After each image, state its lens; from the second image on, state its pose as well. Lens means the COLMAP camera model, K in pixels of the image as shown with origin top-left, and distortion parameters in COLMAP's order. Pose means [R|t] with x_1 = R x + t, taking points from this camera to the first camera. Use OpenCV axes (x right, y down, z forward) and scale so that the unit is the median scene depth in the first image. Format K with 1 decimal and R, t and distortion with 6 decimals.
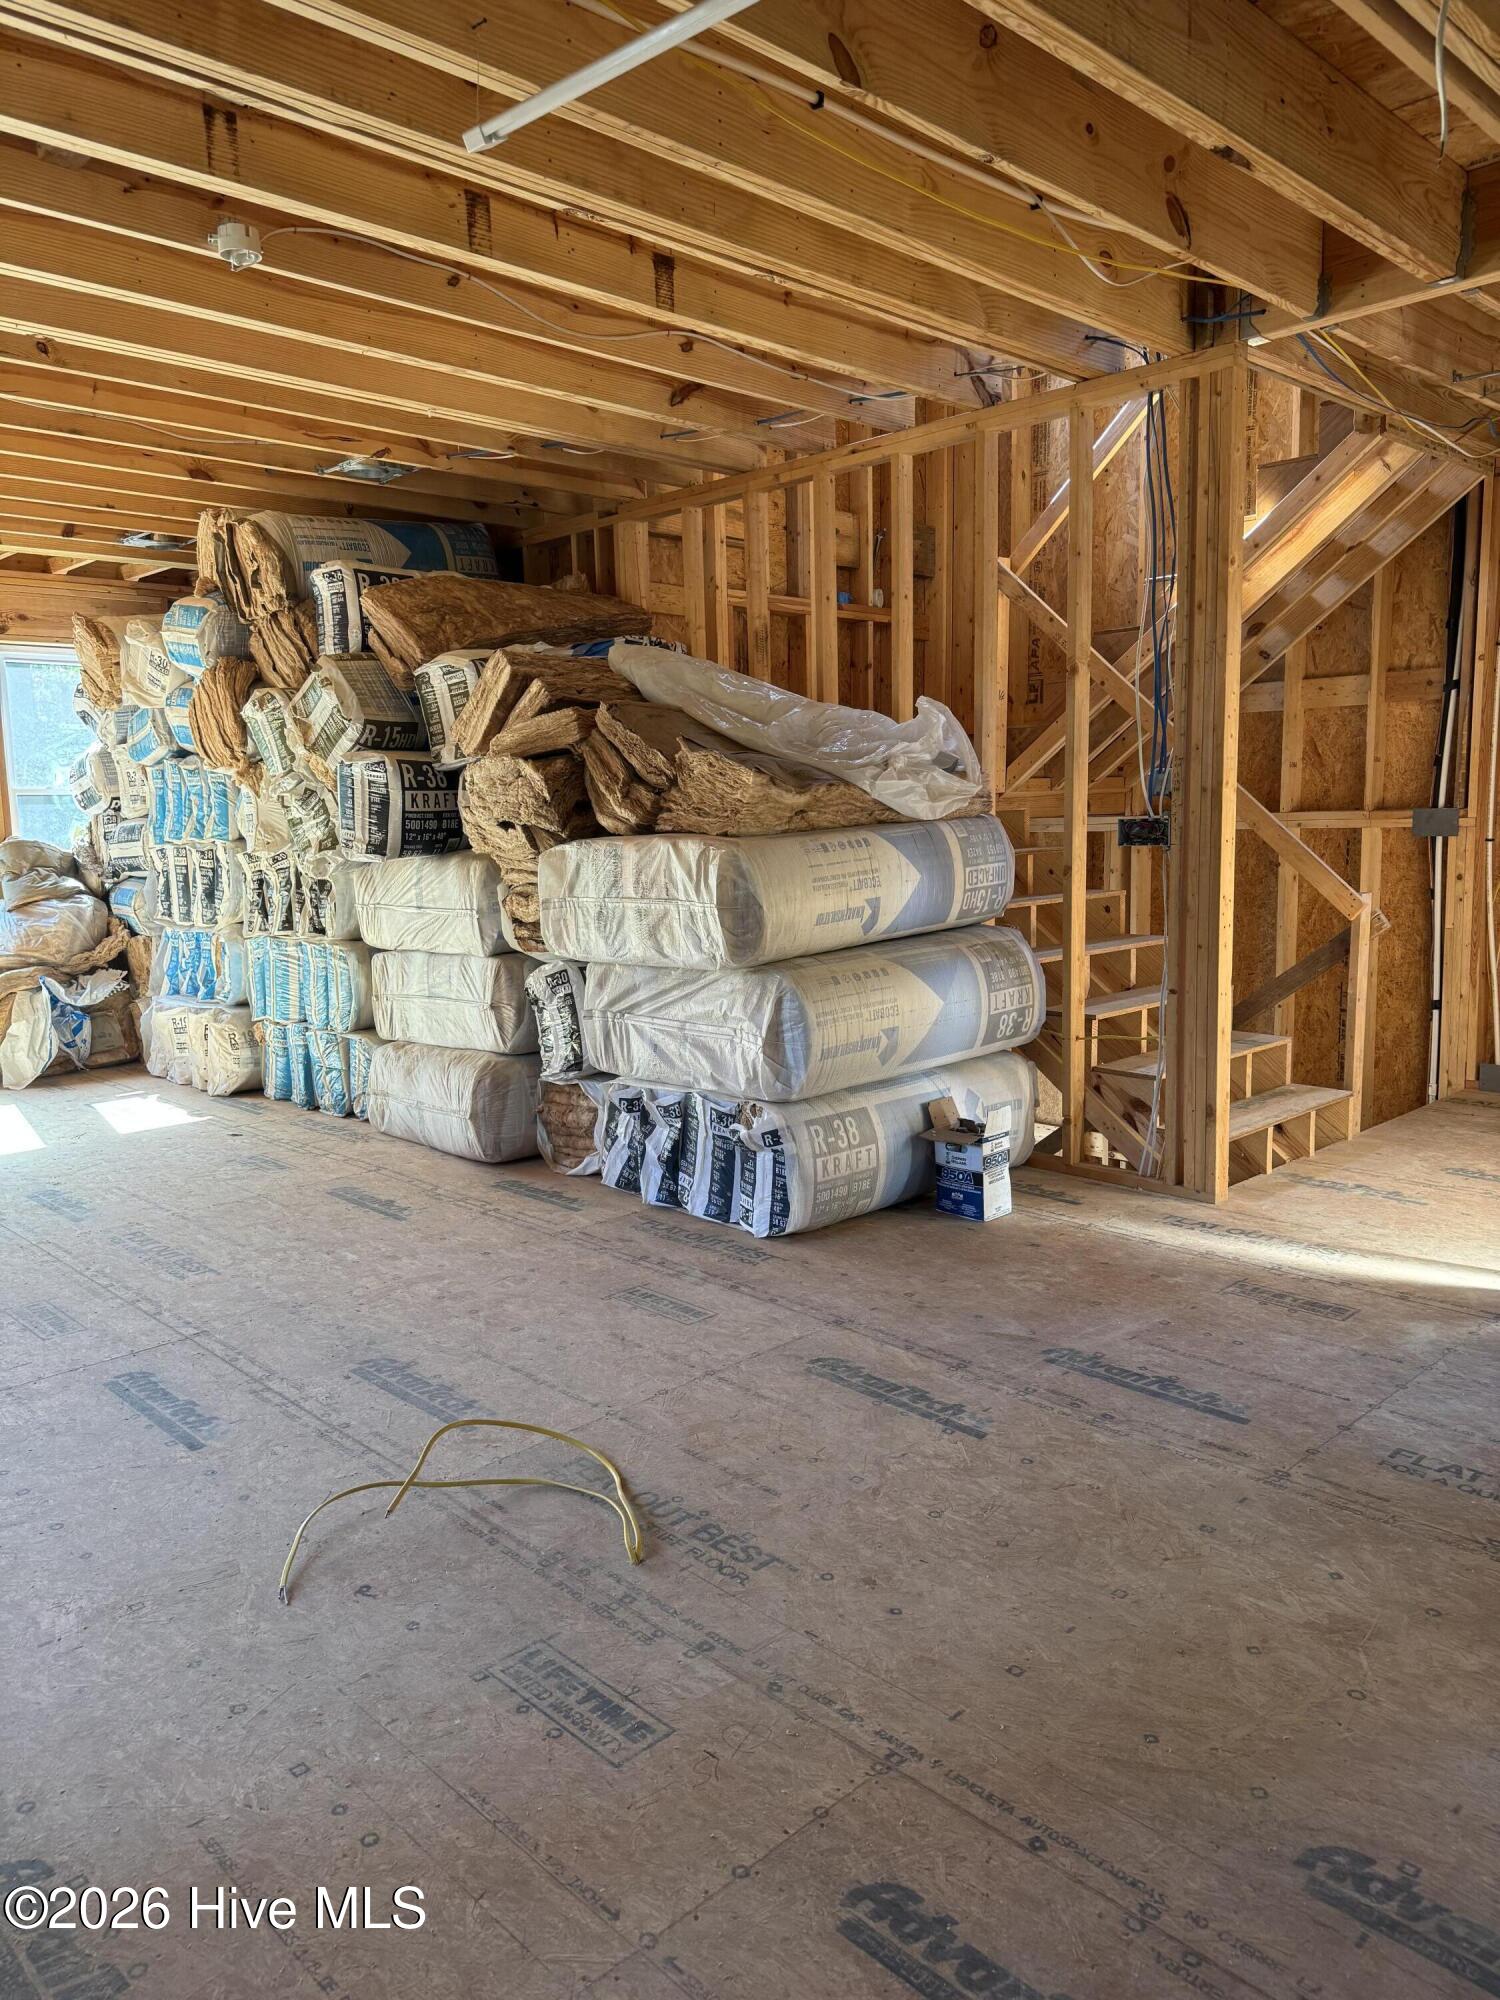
lens RADIAL K [[1417.6, 0, 738.7], [0, 1417.6, 1008.3], [0, 0, 1]] dist [0.092376, -0.093990]
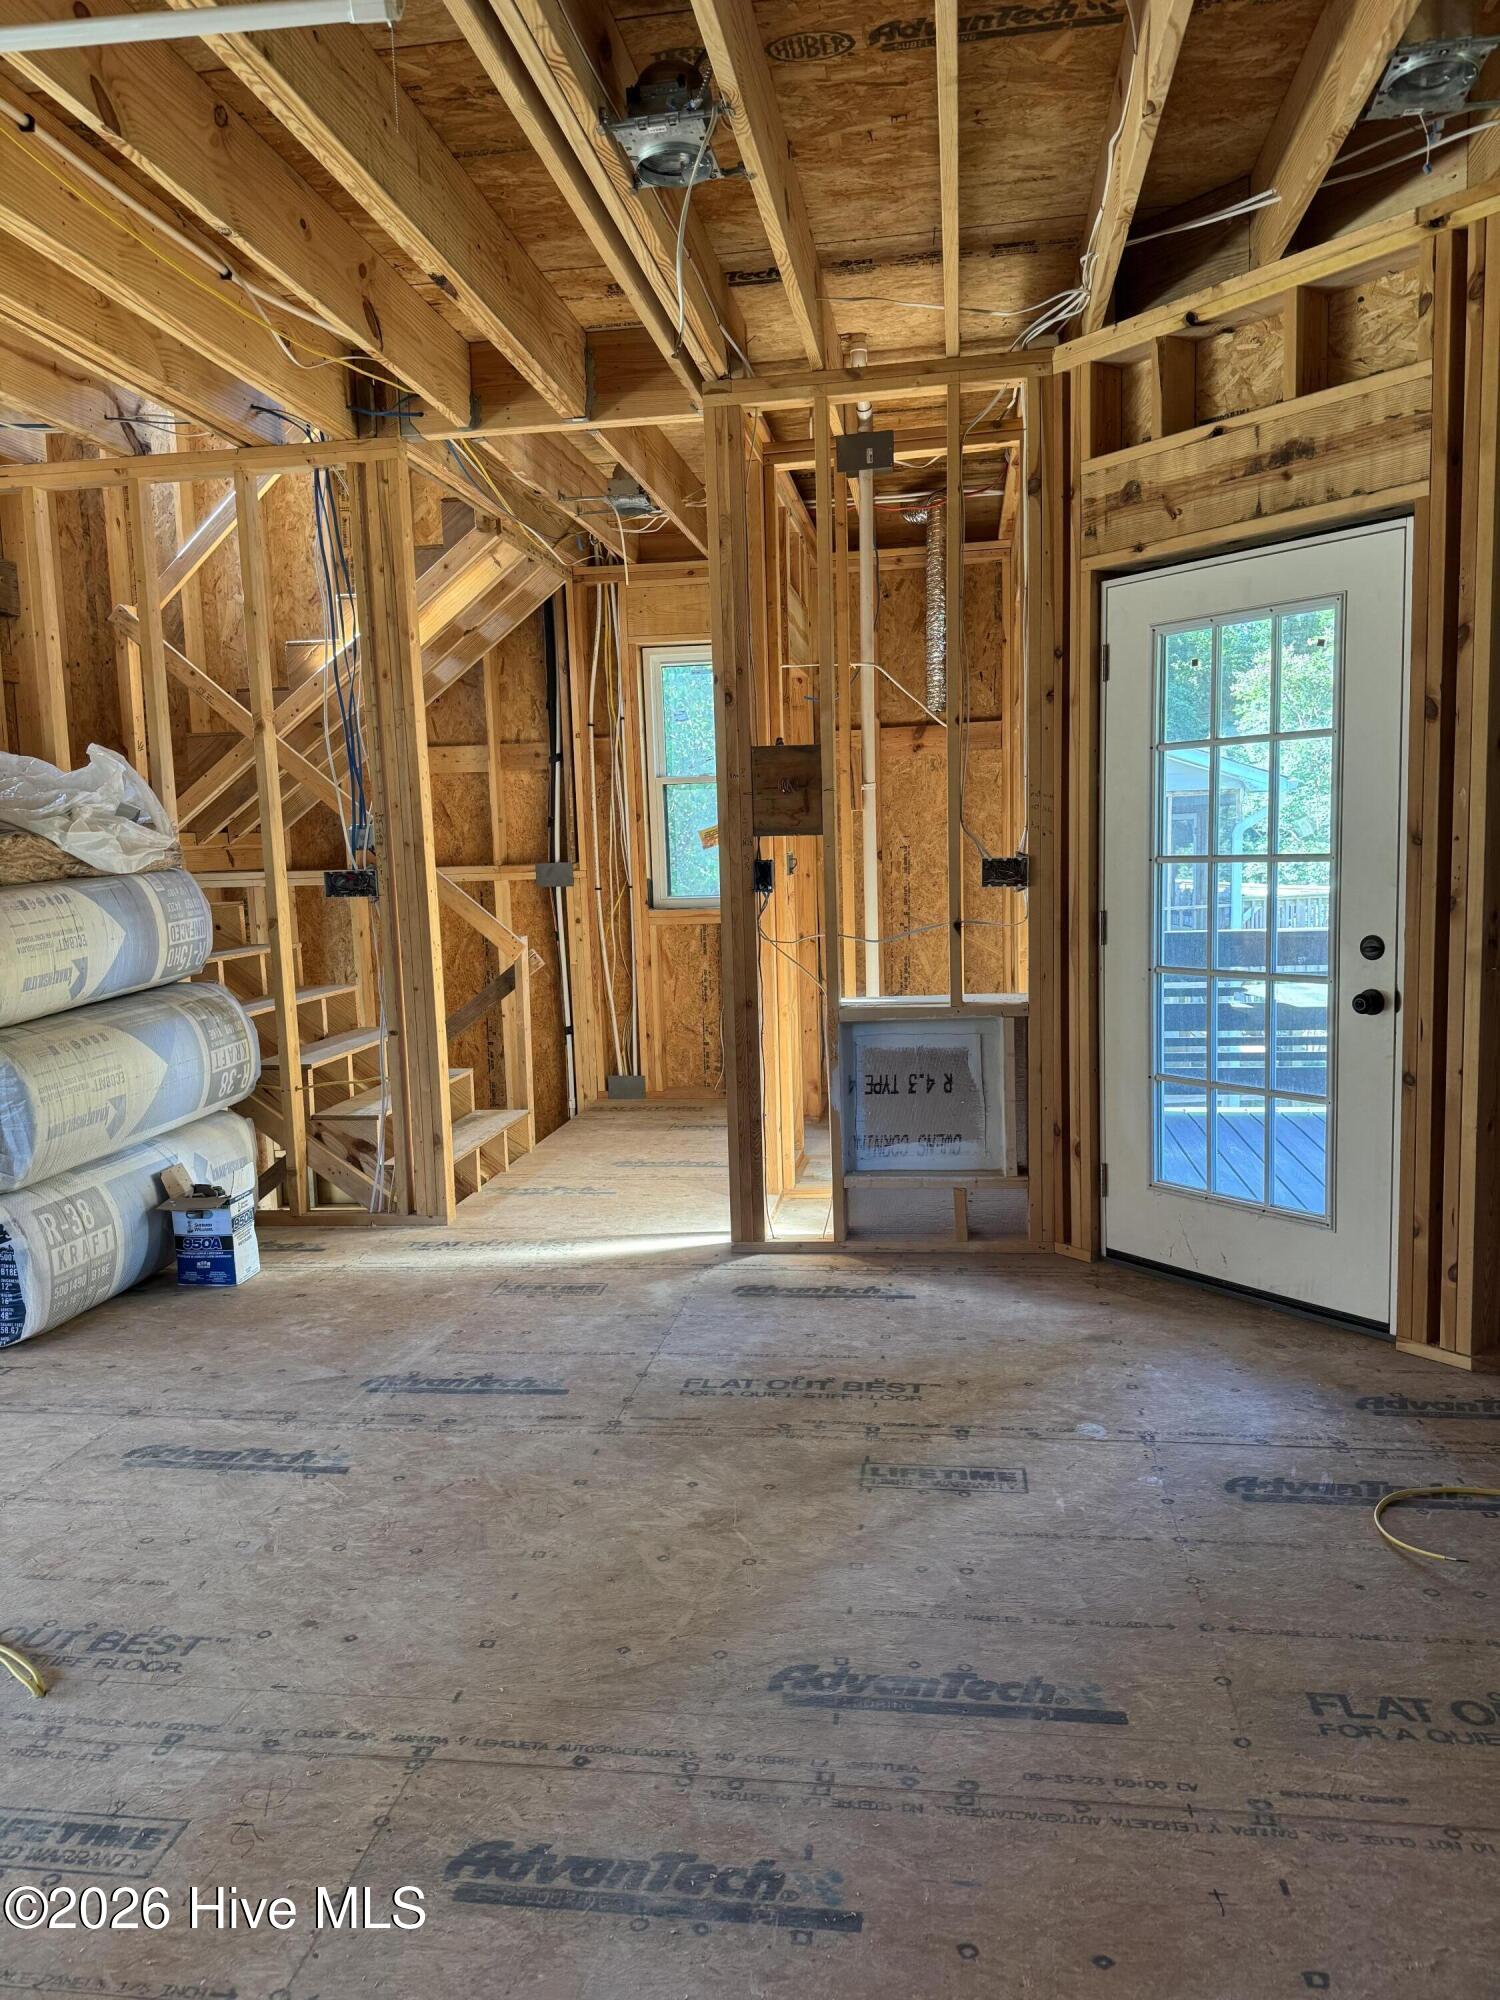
lens RADIAL K [[1417.6, 0, 754.4], [0, 1417.6, 1002.6], [0, 0, 1]] dist [0.092376, -0.093990]
pose [[0.799173, -0.076084, 0.596267, -0.129028], [0.104124, 0.994484, -0.012660, 0.008860], [-0.592014, 0.072203, 0.802687, -0.008796]]
